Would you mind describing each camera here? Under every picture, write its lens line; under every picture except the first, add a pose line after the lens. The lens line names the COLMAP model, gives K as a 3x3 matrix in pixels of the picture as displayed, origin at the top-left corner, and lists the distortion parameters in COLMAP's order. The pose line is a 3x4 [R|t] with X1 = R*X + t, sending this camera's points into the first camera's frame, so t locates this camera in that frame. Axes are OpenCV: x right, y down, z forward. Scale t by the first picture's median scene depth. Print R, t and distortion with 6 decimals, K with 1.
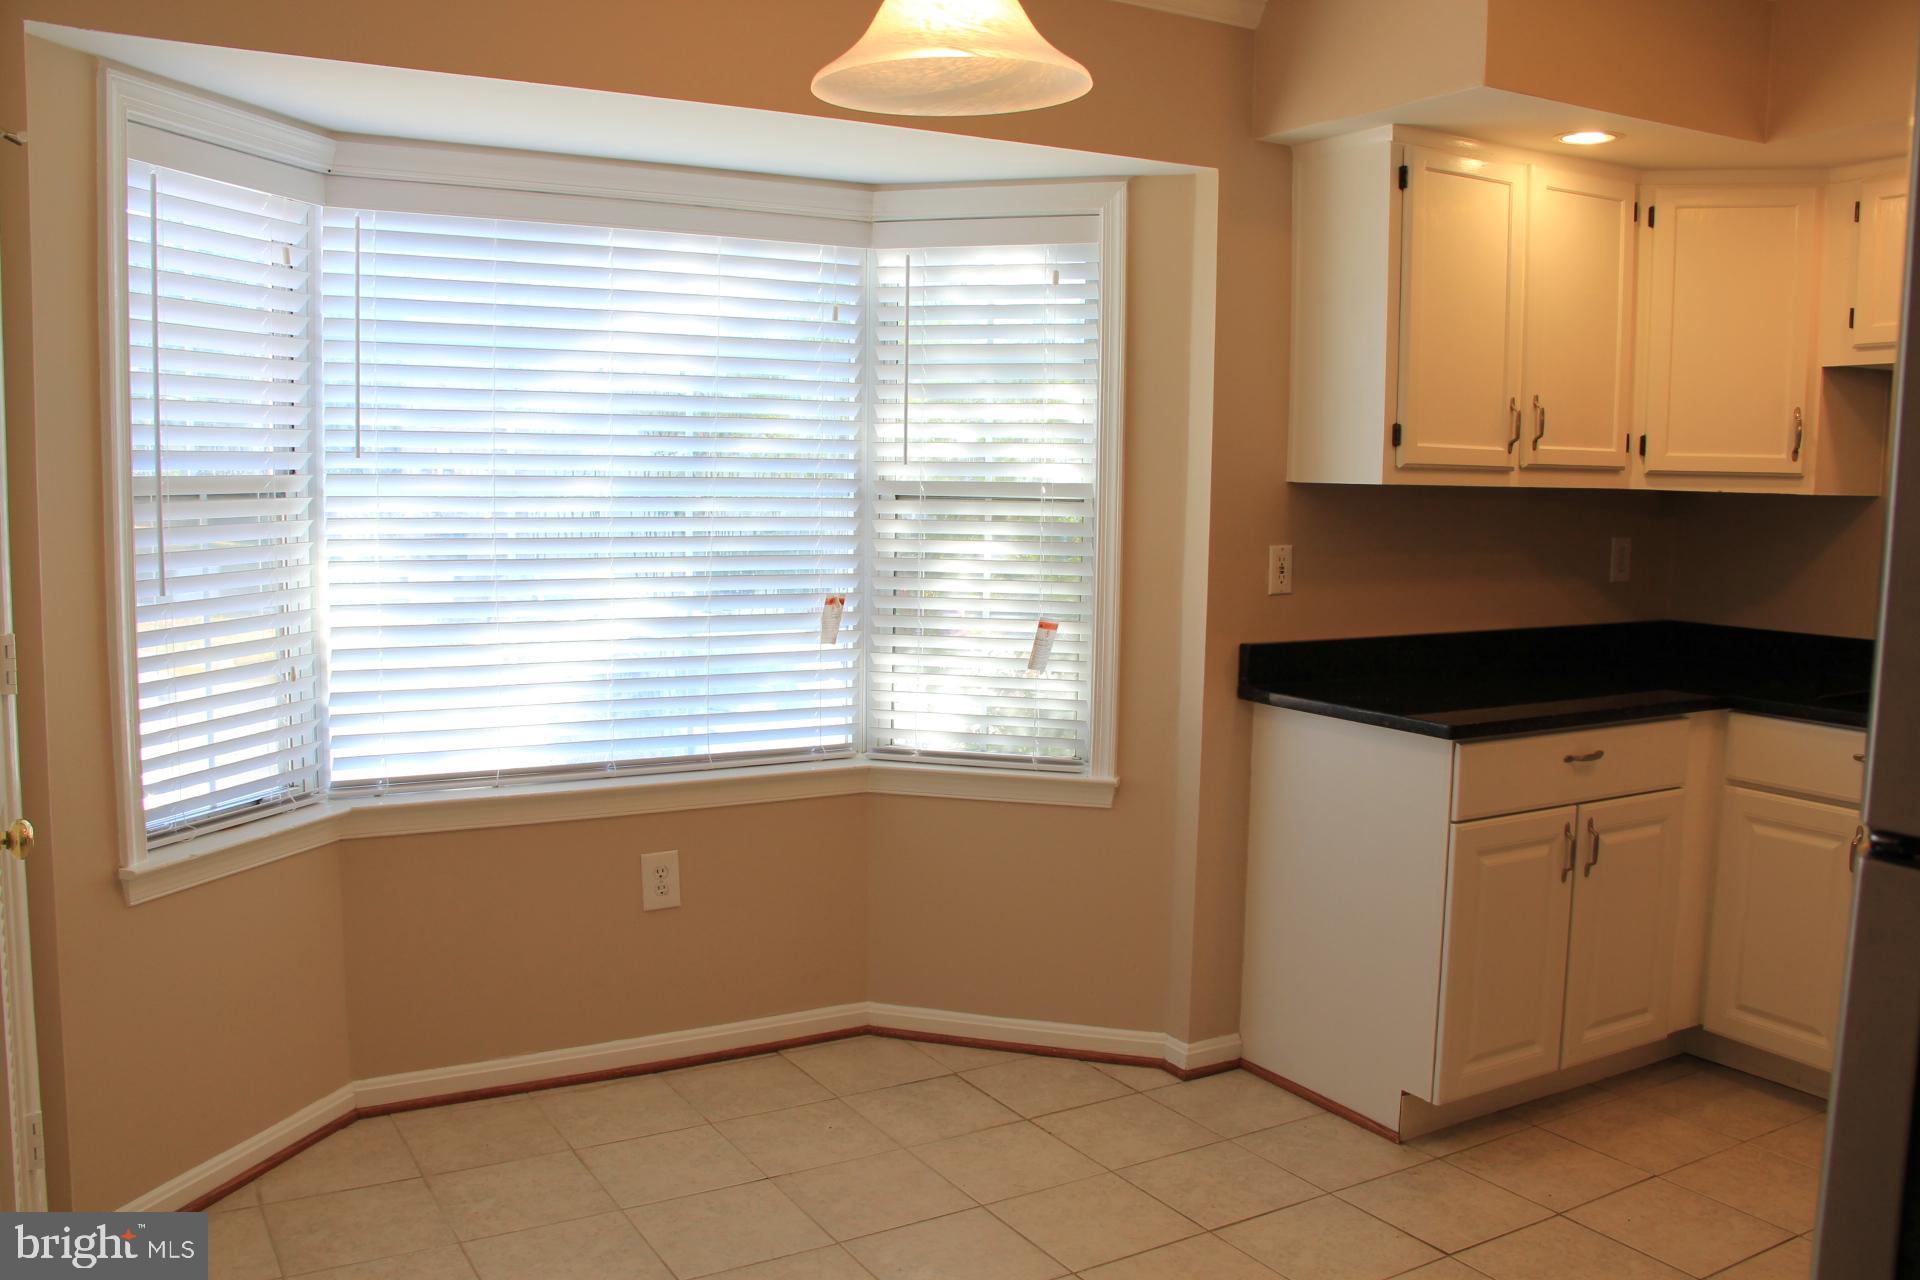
lens RADIAL K [[1582.8, 0, 934.2], [0, 1582.8, 657.1], [0, 0, 1]] dist [-0.174064, 0.121409]
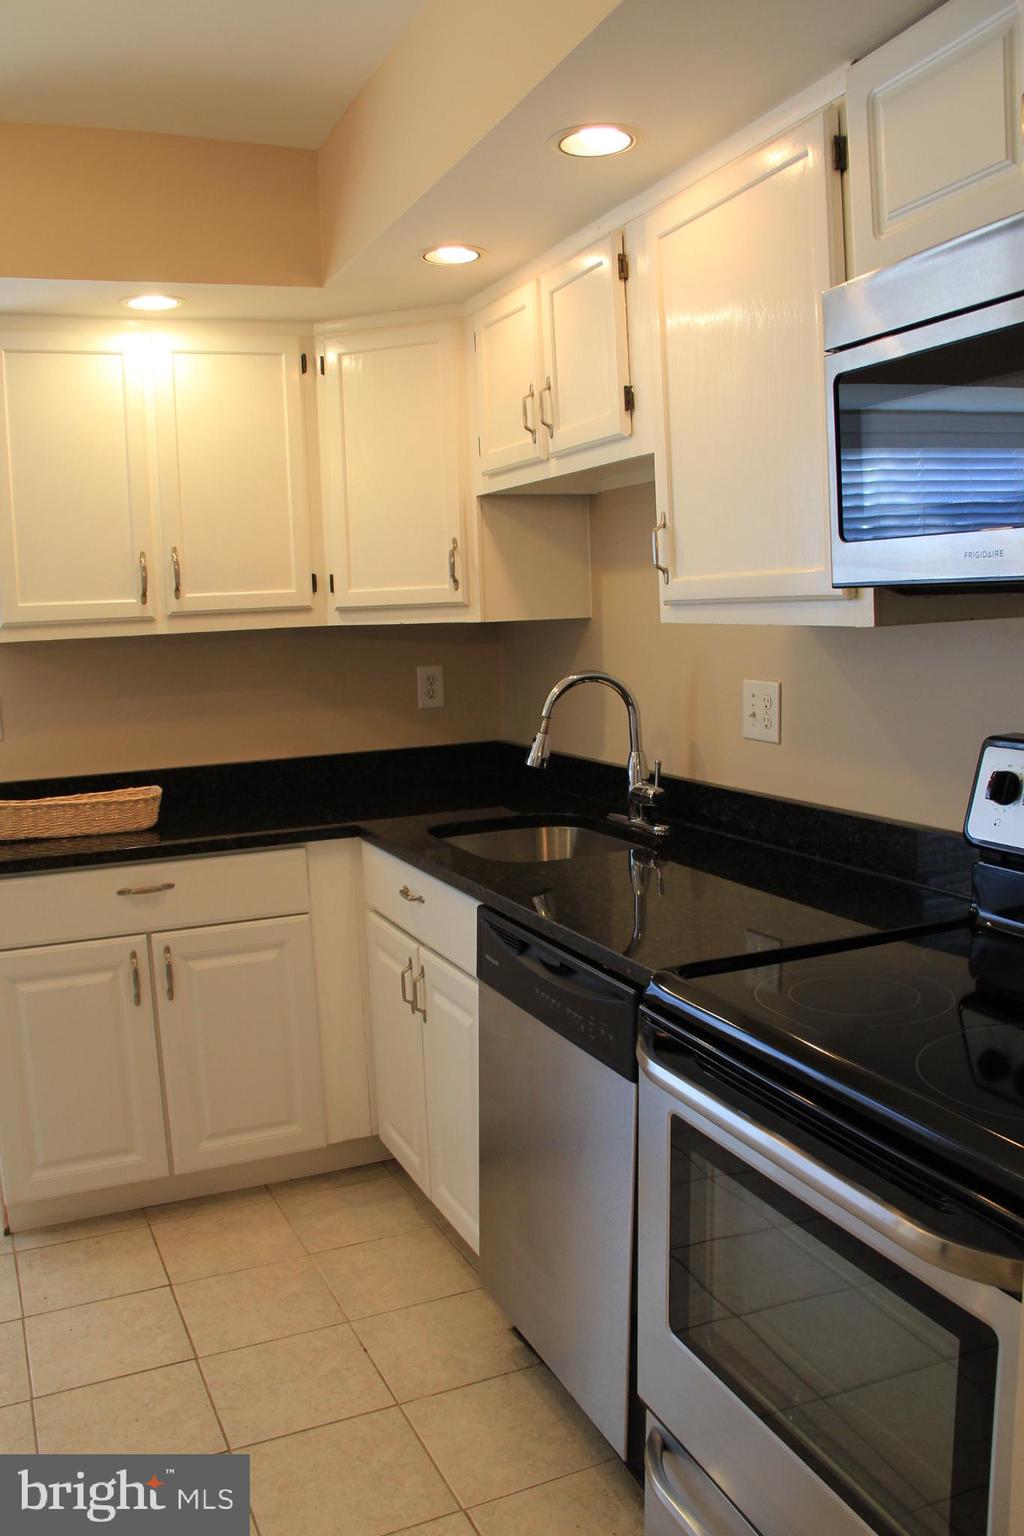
lens RADIAL K [[1266.3, 0, 519.3], [0, 1266.3, 785.1], [0, 0, 1]] dist [-0.174064, 0.121409]
pose [[0.994859, -0.029625, -0.096836, 0.707480], [0.032711, 0.999001, 0.030439, -0.023382], [0.095838, -0.033451, 0.994835, 0.156136]]
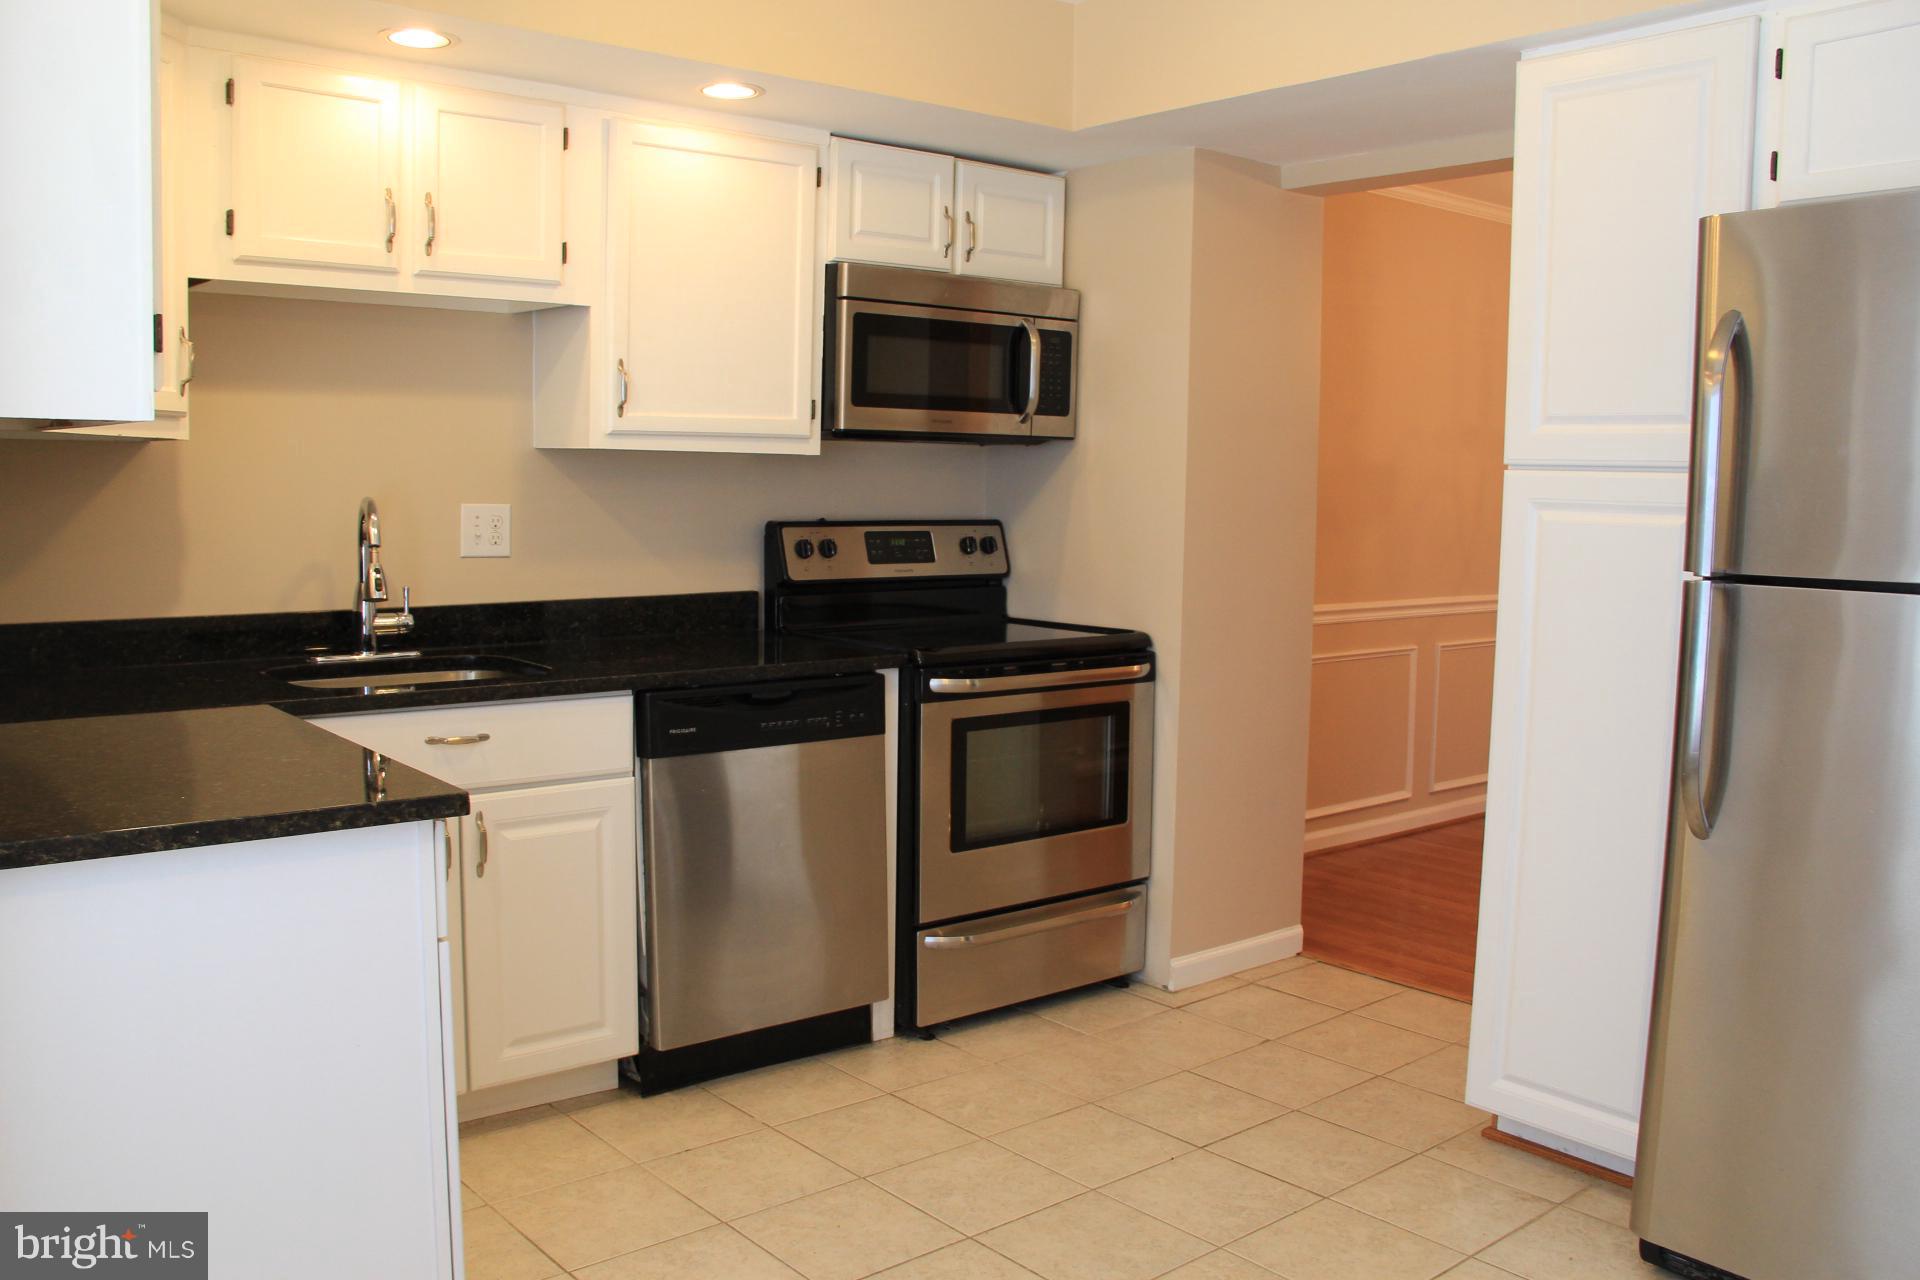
lens RADIAL K [[1582.8, 0, 932.2], [0, 1582.8, 661.1], [0, 0, 1]] dist [-0.174064, 0.121409]
pose [[-0.171982, -0.123917, 0.977275, -0.284096], [0.091006, 0.985816, 0.141015, -0.072595], [-0.980887, 0.113190, -0.158266, 0.780051]]
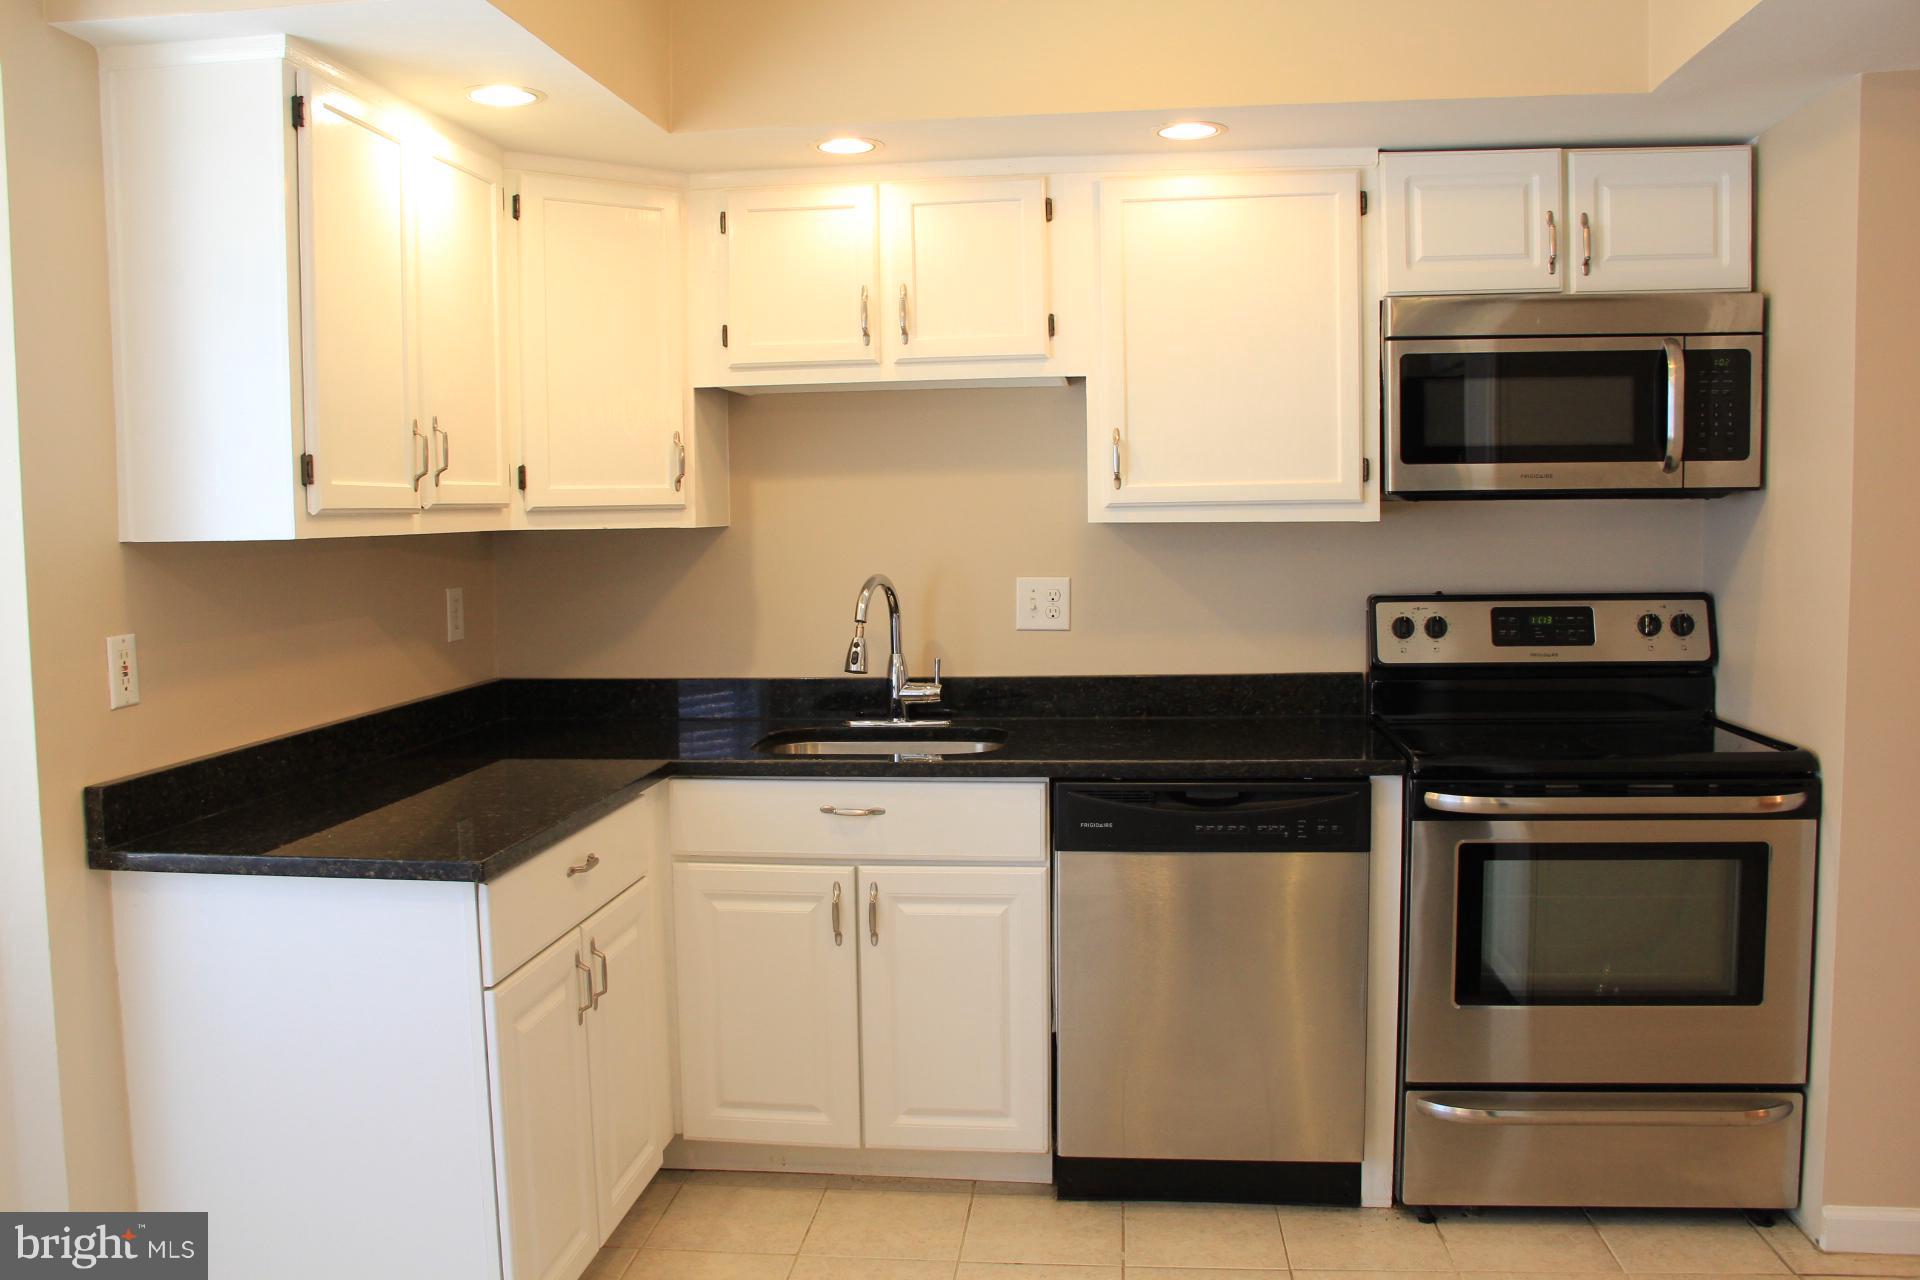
lens RADIAL K [[1582.8, 0, 945.6], [0, 1582.8, 655.7], [0, 0, 1]] dist [-0.174064, 0.121409]
pose [[0.589134, -0.089514, 0.803062, -0.101257], [0.111405, 0.993352, 0.028997, -0.042686], [-0.800319, 0.072382, 0.595190, 0.328701]]
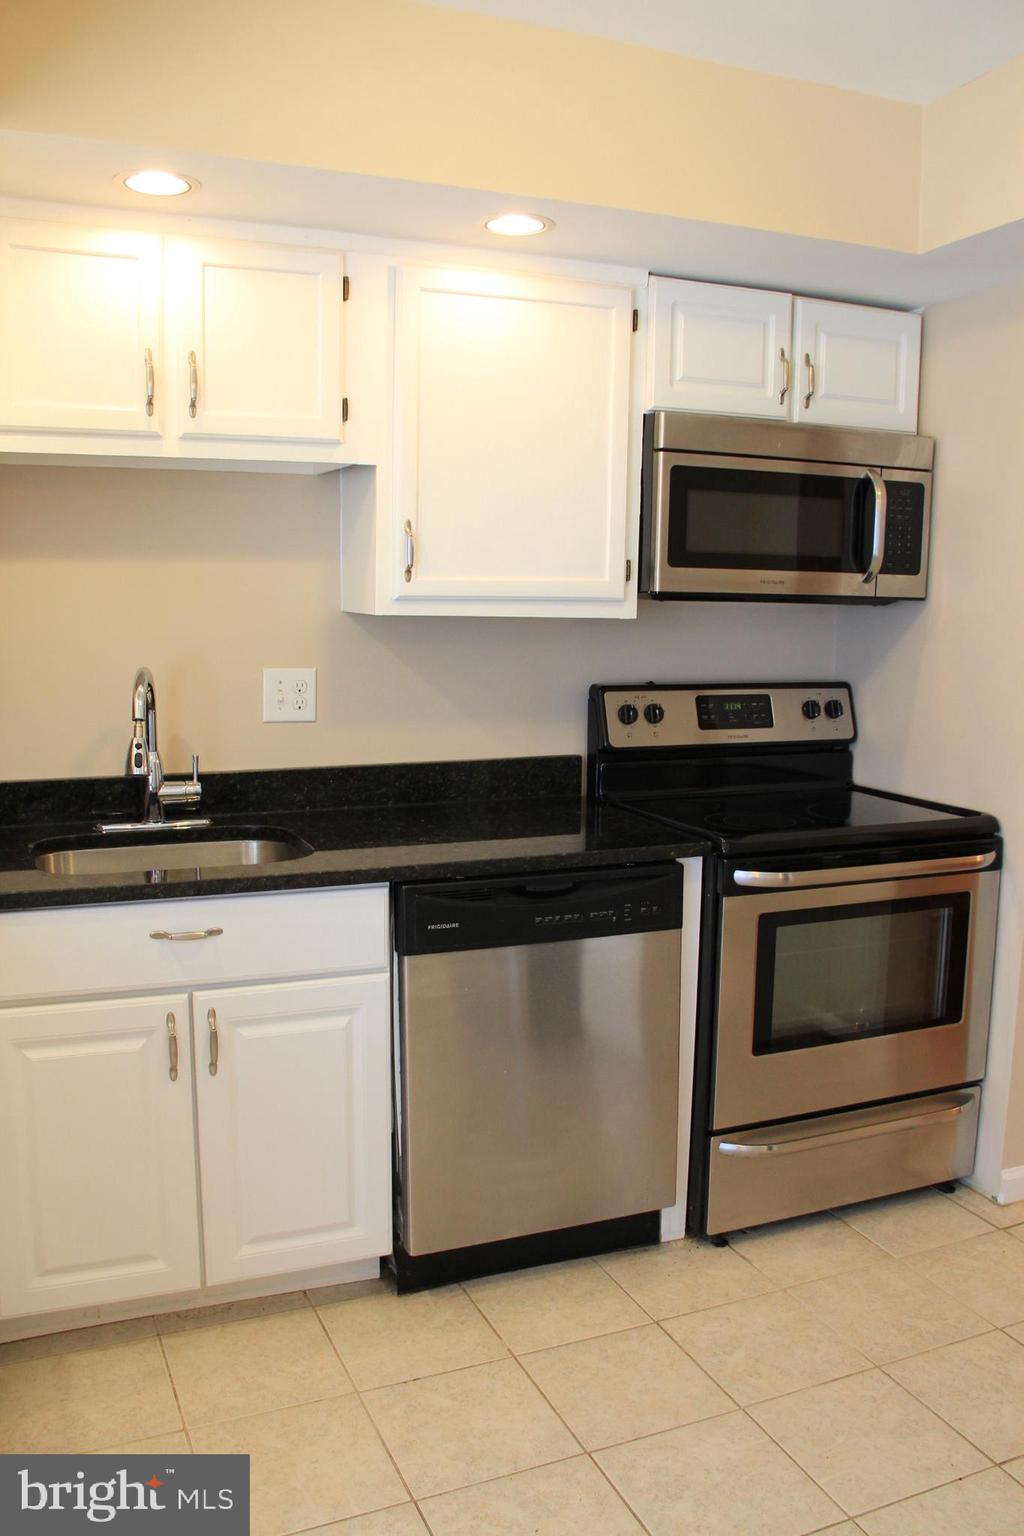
lens RADIAL K [[1266.3, 0, 511.6], [0, 1266.3, 792.9], [0, 0, 1]] dist [-0.174064, 0.121409]
pose [[0.111295, -0.160597, 0.980725, -0.020183], [0.097384, 0.983869, 0.150061, -0.085582], [-0.989004, 0.078806, 0.125140, 0.655099]]
